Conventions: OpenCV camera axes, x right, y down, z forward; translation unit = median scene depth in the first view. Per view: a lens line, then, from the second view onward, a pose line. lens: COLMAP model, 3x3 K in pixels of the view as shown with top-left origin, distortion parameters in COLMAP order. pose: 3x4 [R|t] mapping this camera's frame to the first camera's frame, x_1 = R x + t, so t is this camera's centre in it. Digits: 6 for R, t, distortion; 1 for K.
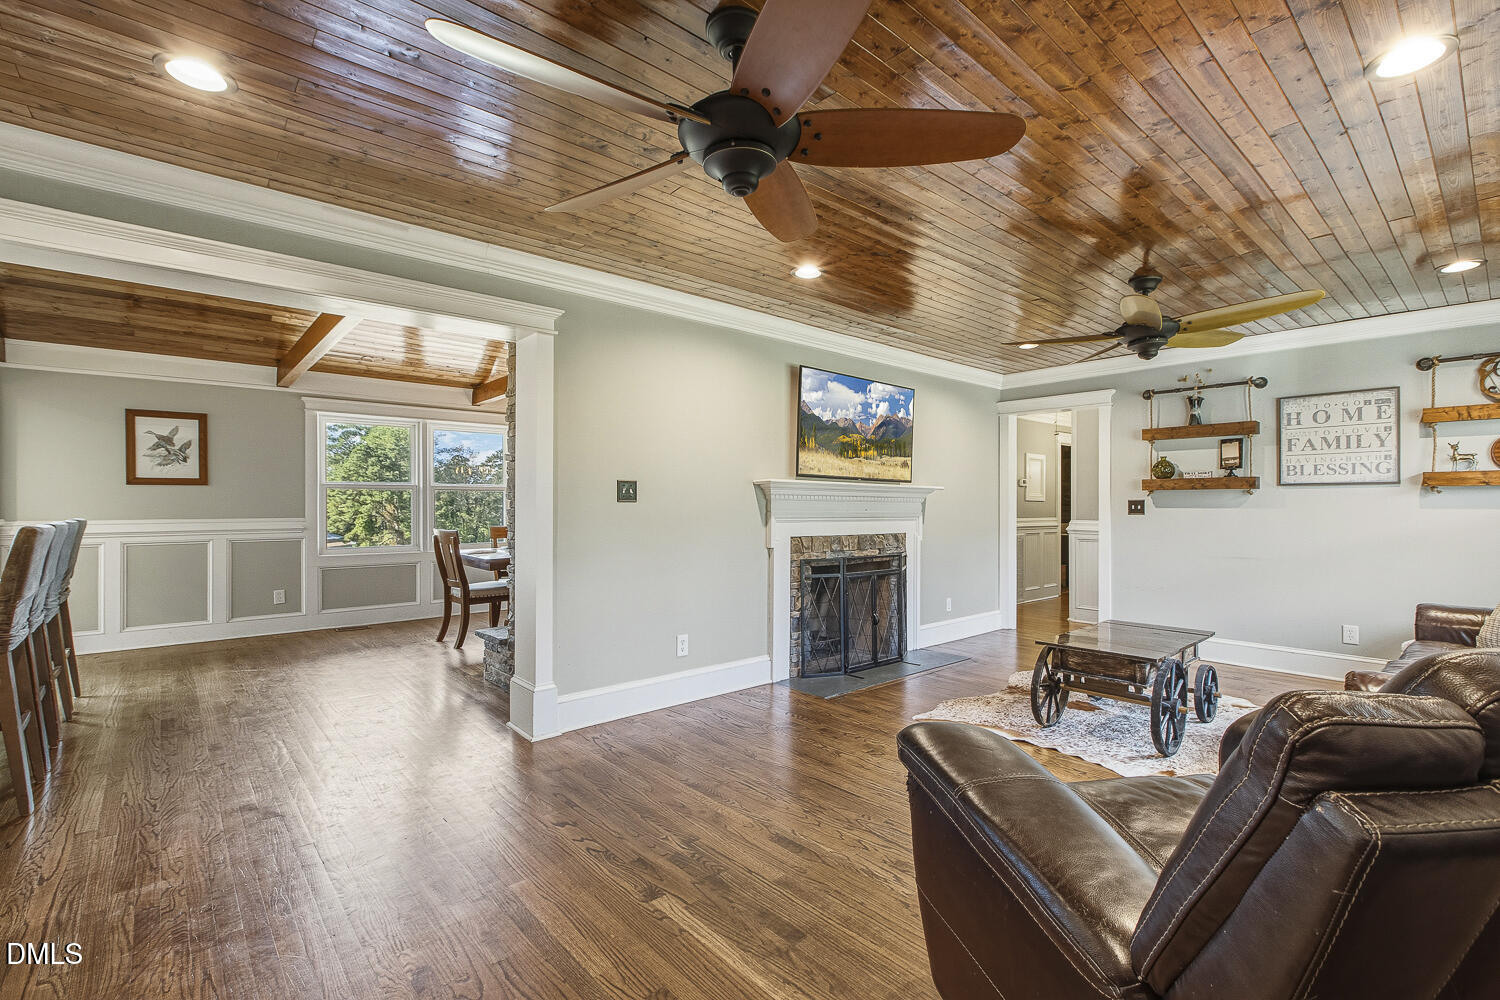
lens RADIAL K [[675.4, 0, 766.1], [0, 675.4, 499.5], [0, 0, 1]] dist [0.001562, -0.000776]
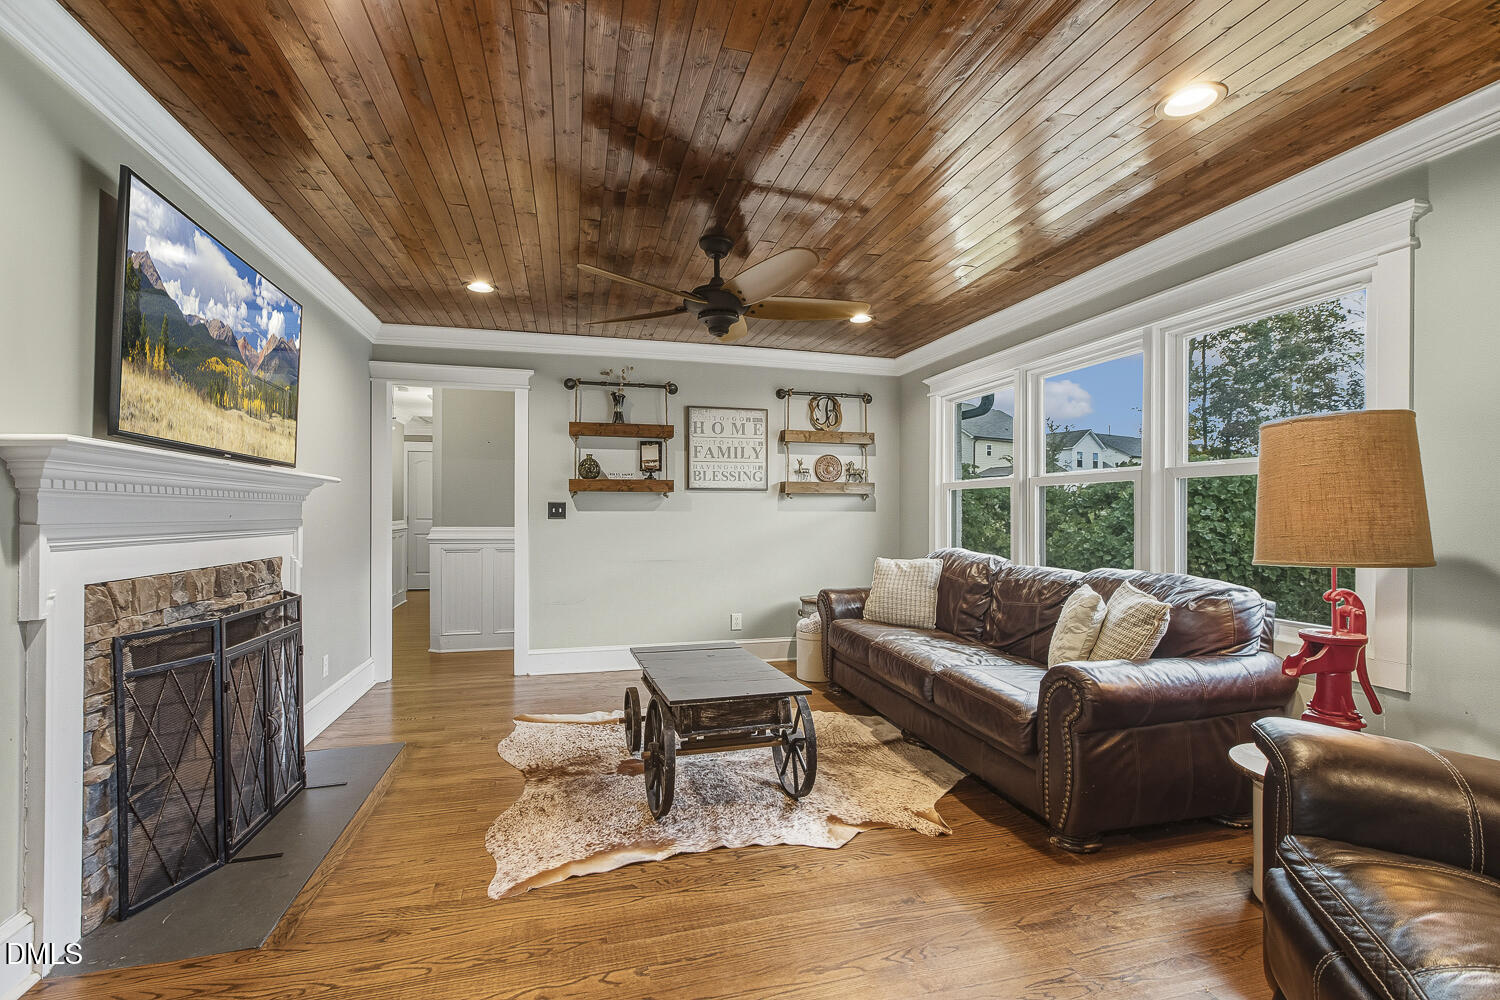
lens RADIAL K [[675.4, 0, 758.8], [0, 675.4, 511.1], [0, 0, 1]] dist [0.001562, -0.000776]
pose [[0.453039, -0.001946, 0.891488, -0.132197], [-0.007858, 0.999950, 0.006176, 0.005867], [-0.891456, -0.009803, 0.453001, 0.440578]]
